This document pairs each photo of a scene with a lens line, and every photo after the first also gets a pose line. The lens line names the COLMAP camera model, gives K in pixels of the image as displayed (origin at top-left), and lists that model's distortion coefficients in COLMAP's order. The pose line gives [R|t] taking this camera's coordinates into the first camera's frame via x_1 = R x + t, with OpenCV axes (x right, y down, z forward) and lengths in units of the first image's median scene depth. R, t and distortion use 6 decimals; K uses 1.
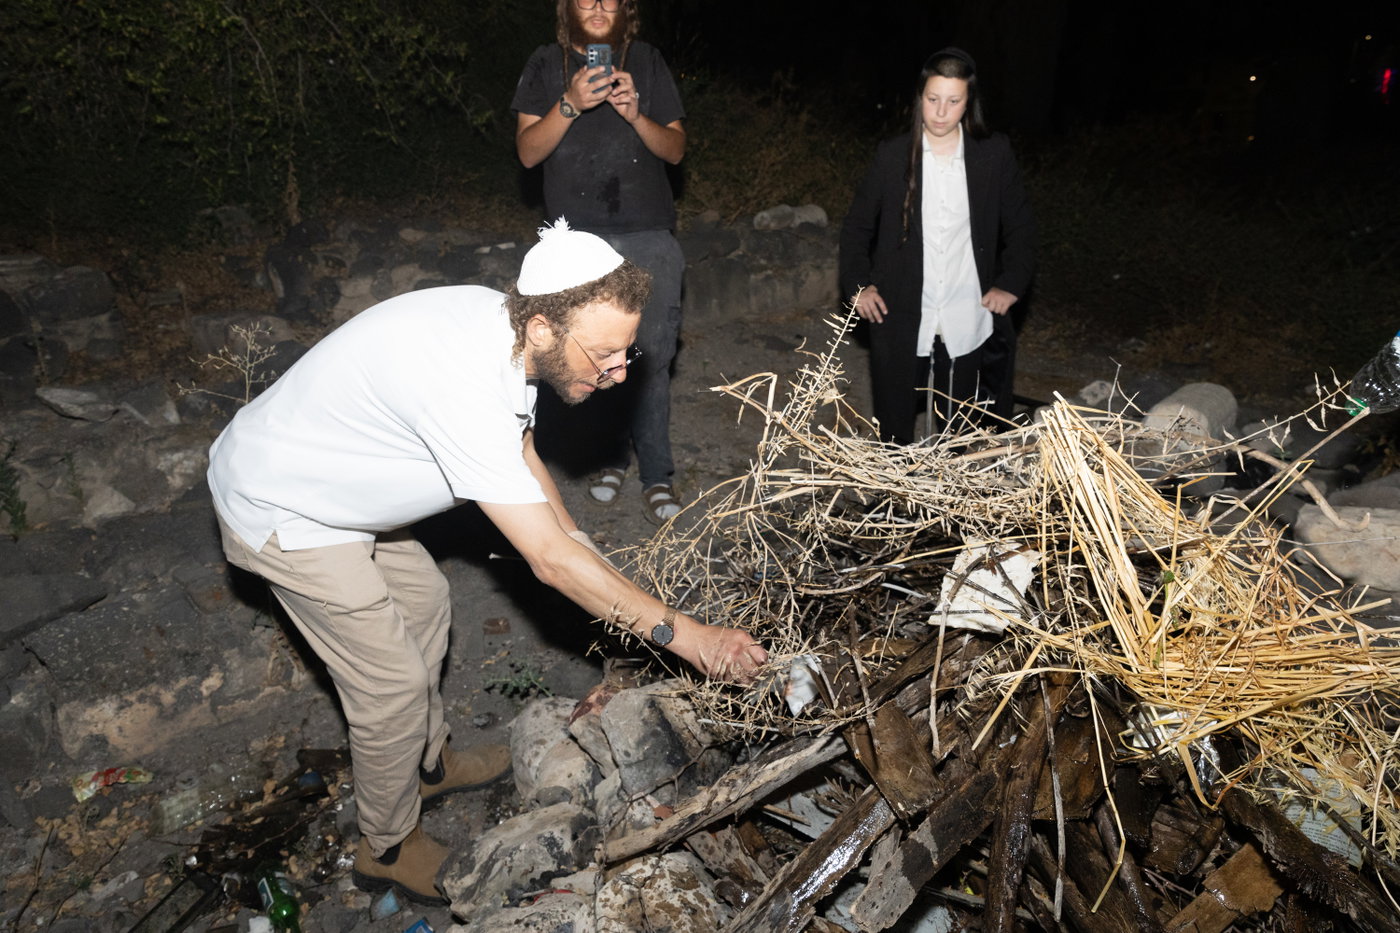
lens RADIAL K [[909.6, 0, 697.9], [0, 909.6, 469.2], [0, 0, 1]] dist [0.002008, 0.004878]
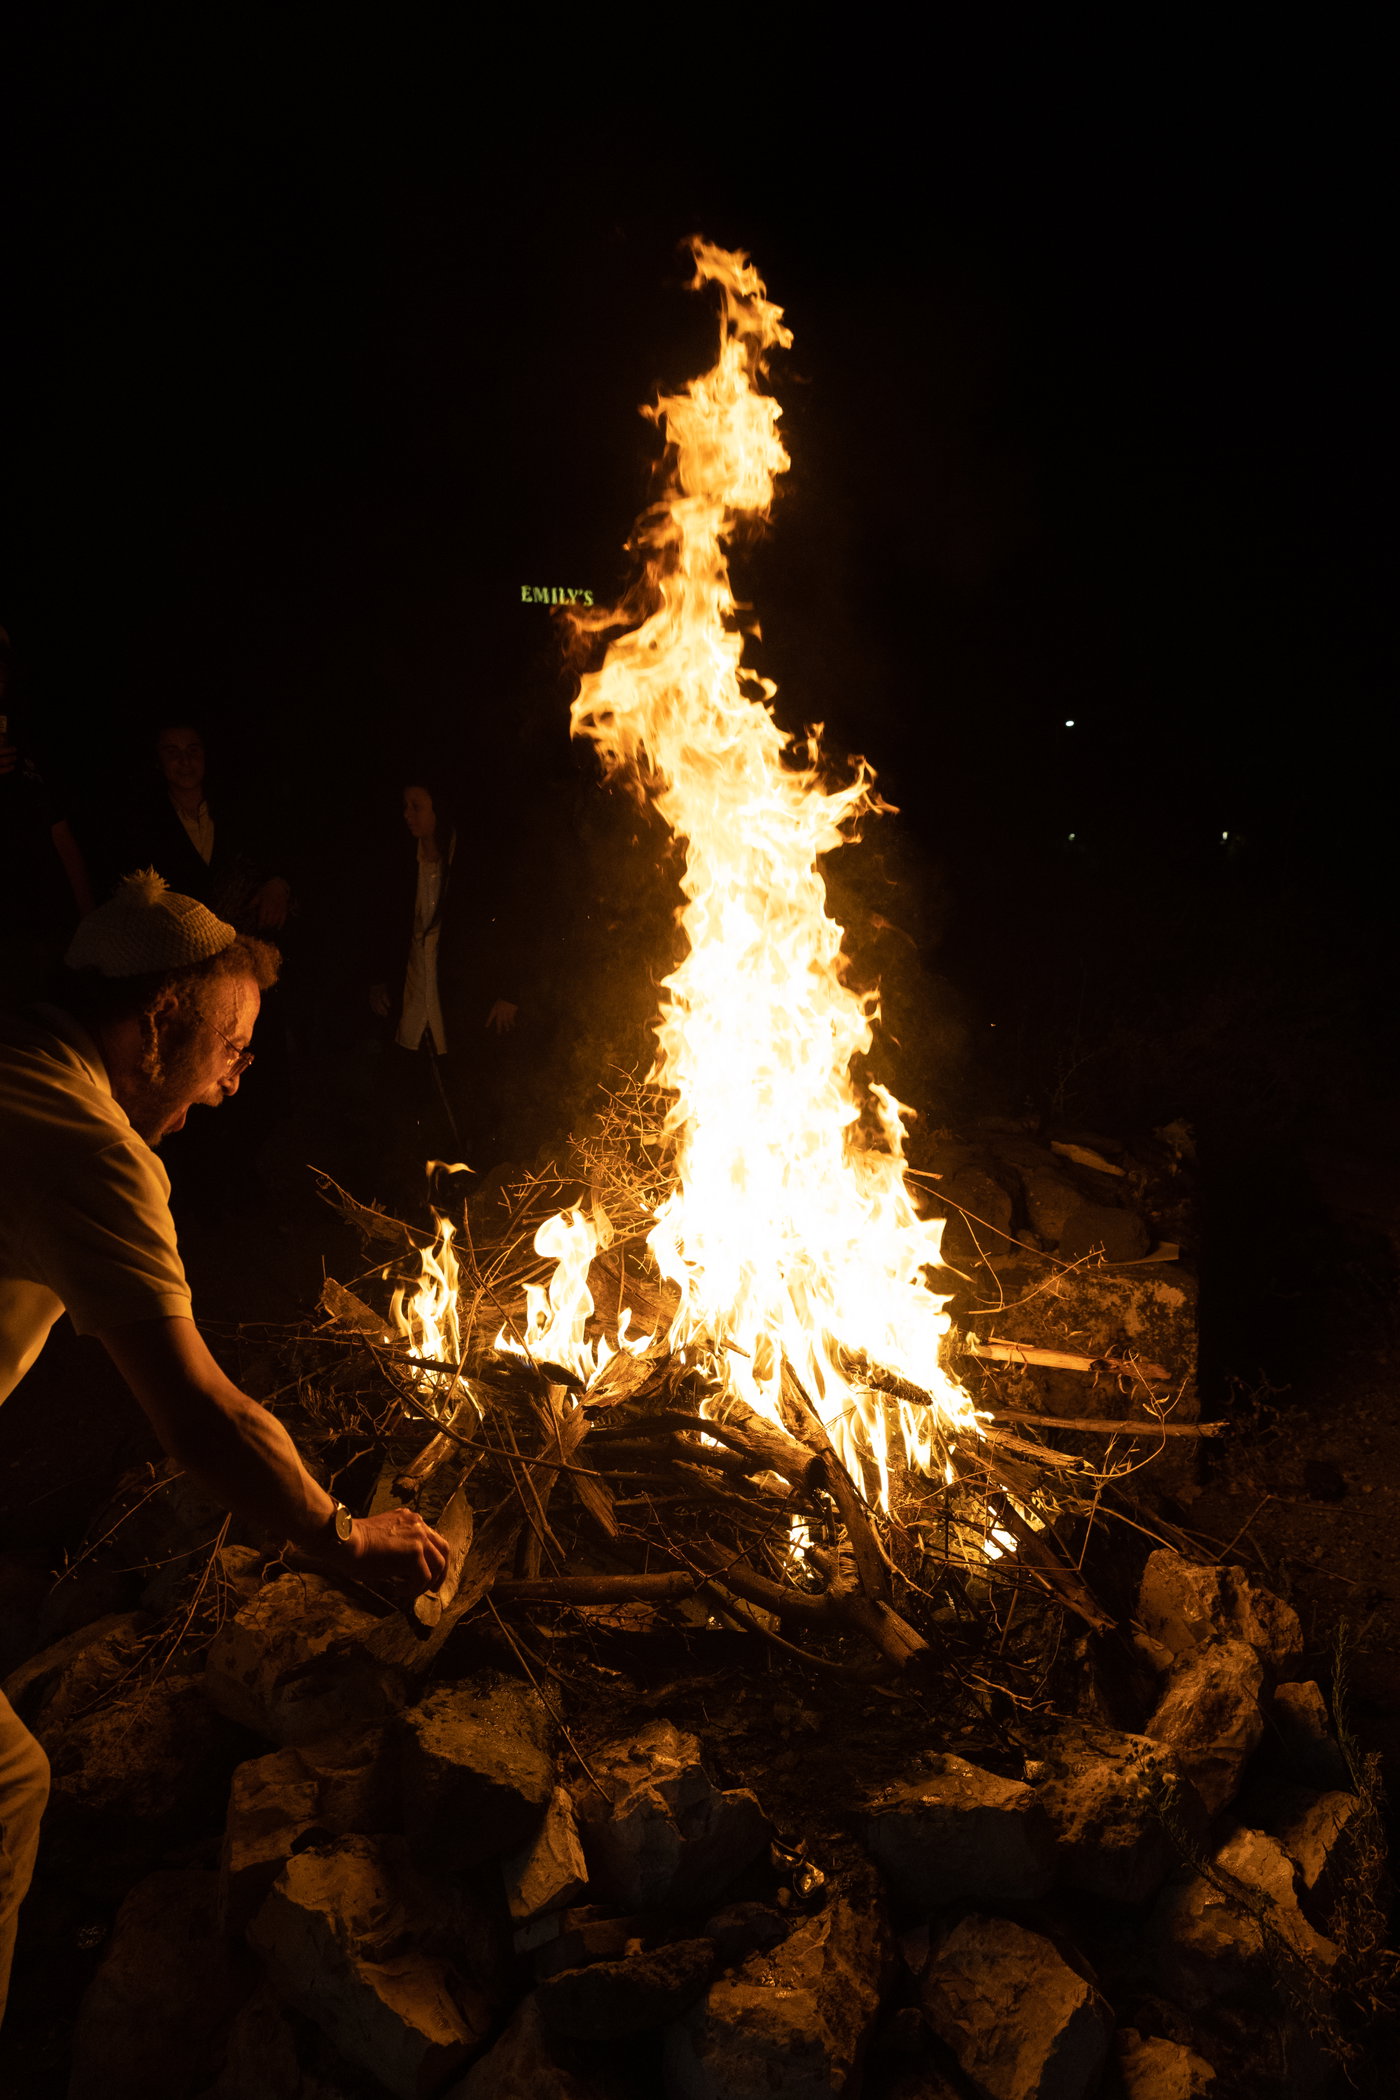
lens RADIAL K [[1420.6, 0, 700.0], [0, 1420.6, 1050.0], [0, 0, 1]] dist [-0.008483, 0.011069]
pose [[0.864535, -0.054893, 0.499566, -0.224326], [0.159780, 0.972465, -0.169655, 0.139808], [-0.476497, 0.226493, 0.849501, -0.302362]]
